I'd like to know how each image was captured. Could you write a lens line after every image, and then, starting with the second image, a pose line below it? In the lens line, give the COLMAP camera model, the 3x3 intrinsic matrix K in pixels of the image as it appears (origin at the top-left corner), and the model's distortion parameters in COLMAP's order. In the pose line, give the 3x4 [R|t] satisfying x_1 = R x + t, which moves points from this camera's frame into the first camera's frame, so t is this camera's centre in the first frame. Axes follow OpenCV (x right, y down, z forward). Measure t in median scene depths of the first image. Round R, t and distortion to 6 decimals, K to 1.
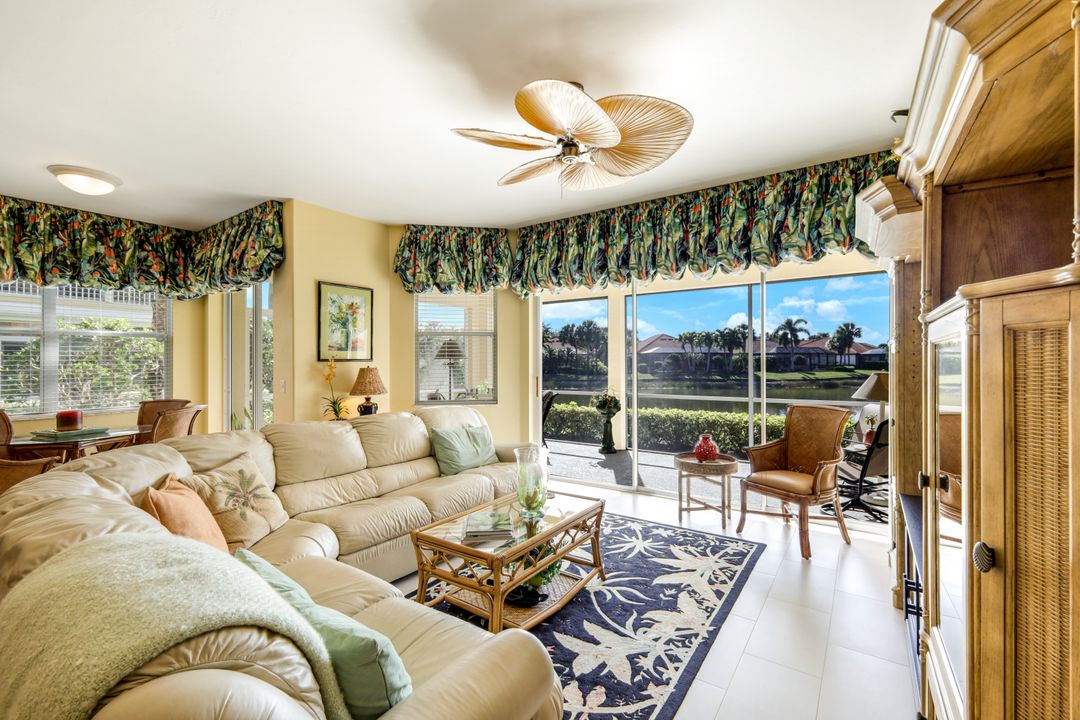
lens RADIAL K [[469.4, 0, 545.1], [0, 469.4, 359.2], [0, 0, 1]] dist [0.005664, -0.000393]
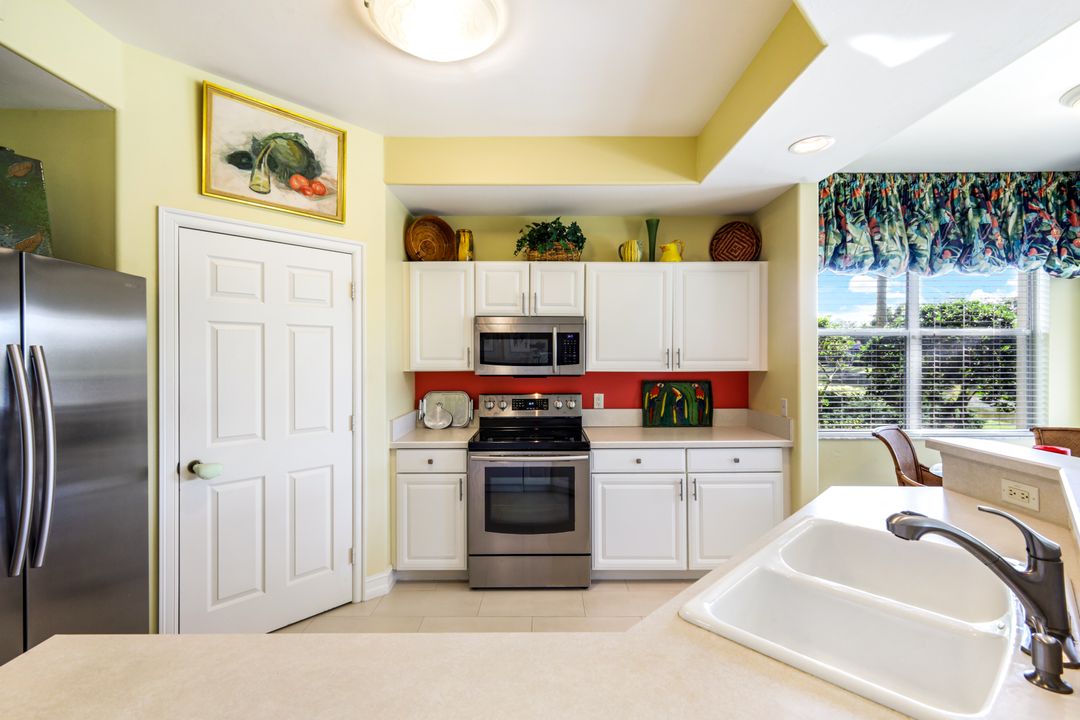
lens RADIAL K [[469.4, 0, 538.6], [0, 469.4, 357.2], [0, 0, 1]] dist [0.005664, -0.000393]
pose [[0.568542, 0.012905, -0.822553, -0.735831], [0.004369, 0.999815, 0.018706, -0.032451], [0.822643, -0.014229, 0.568381, -0.004704]]
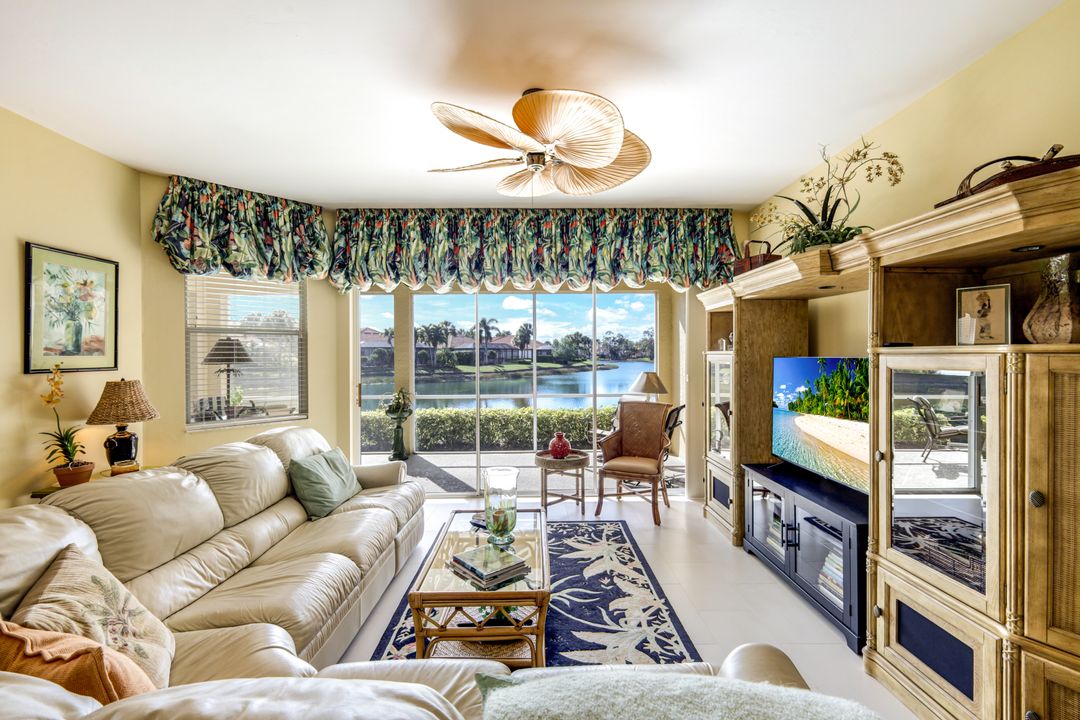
lens RADIAL K [[469.4, 0, 542.0], [0, 469.4, 357.4], [0, 0, 1]] dist [0.005664, -0.000393]
pose [[0.813230, -0.003062, 0.581935, -0.290174], [-0.002250, 0.999962, 0.008405, -0.022550], [-0.581939, -0.008144, 0.813192, 0.113554]]
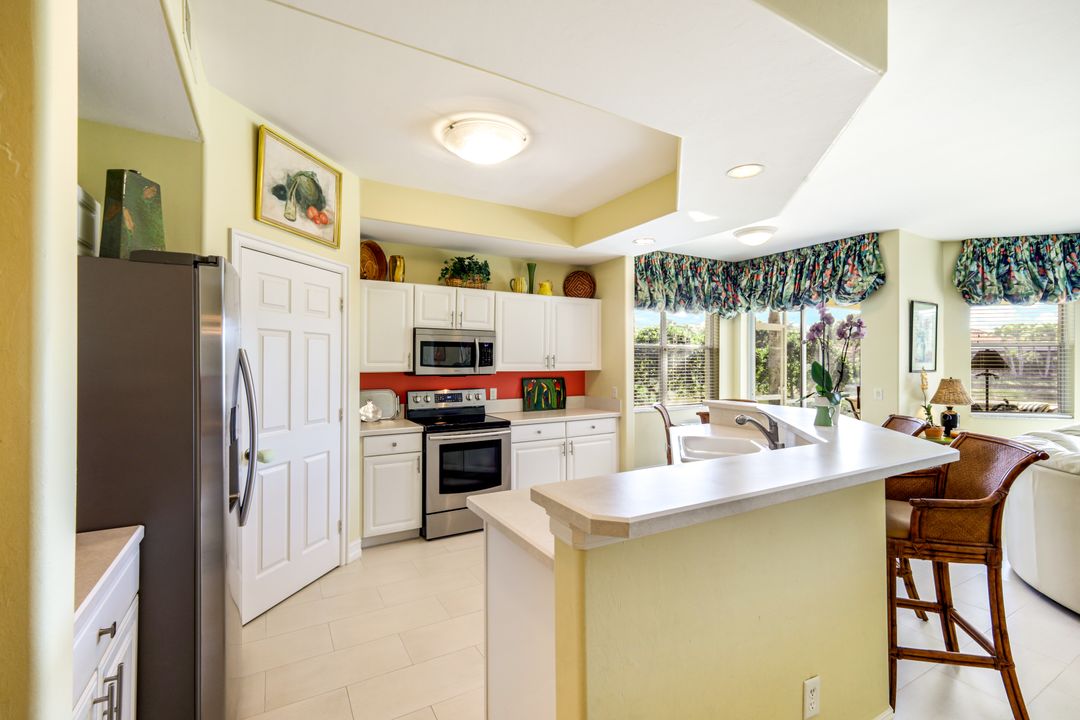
lens RADIAL K [[469.4, 0, 537.2], [0, 469.4, 357.5], [0, 0, 1]] dist [0.005664, -0.000393]
pose [[0.902810, 0.007886, -0.429968, -0.786027], [-0.005440, 0.999961, 0.006917, -0.032941], [0.430006, -0.003905, 0.902818, -0.381522]]
